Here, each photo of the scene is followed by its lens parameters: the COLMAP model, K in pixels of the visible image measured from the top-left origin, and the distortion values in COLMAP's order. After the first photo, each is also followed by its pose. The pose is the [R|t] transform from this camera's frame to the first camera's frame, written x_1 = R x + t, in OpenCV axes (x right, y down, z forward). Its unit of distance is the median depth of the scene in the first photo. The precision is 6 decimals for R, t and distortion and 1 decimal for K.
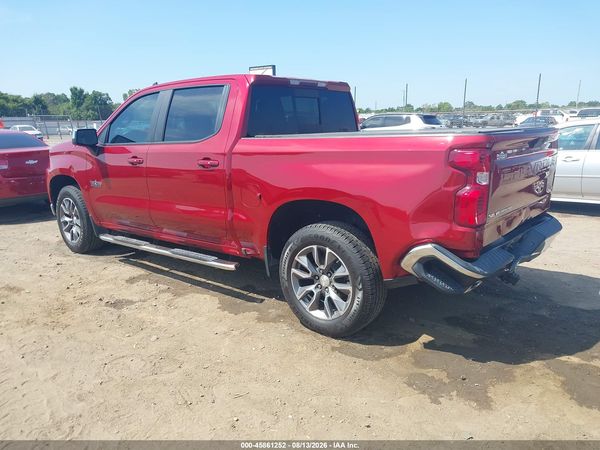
lens RADIAL K [[478.5, 0, 300.3], [0, 478.5, 223.8], [0, 0, 1]] dist [0.012998, -0.029834]
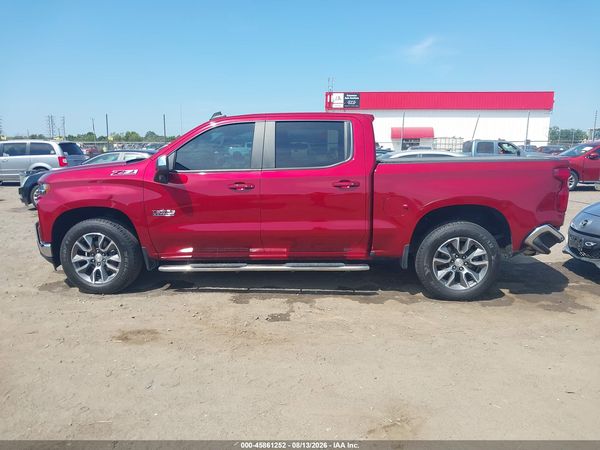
lens RADIAL K [[478.5, 0, 299.0], [0, 478.5, 225.6], [0, 0, 1]] dist [0.012998, -0.029834]
pose [[0.809514, -0.082939, 0.581212, -1.135077], [0.110028, 0.993863, -0.011423, -0.025591], [-0.576698, 0.073197, 0.813672, 0.101262]]
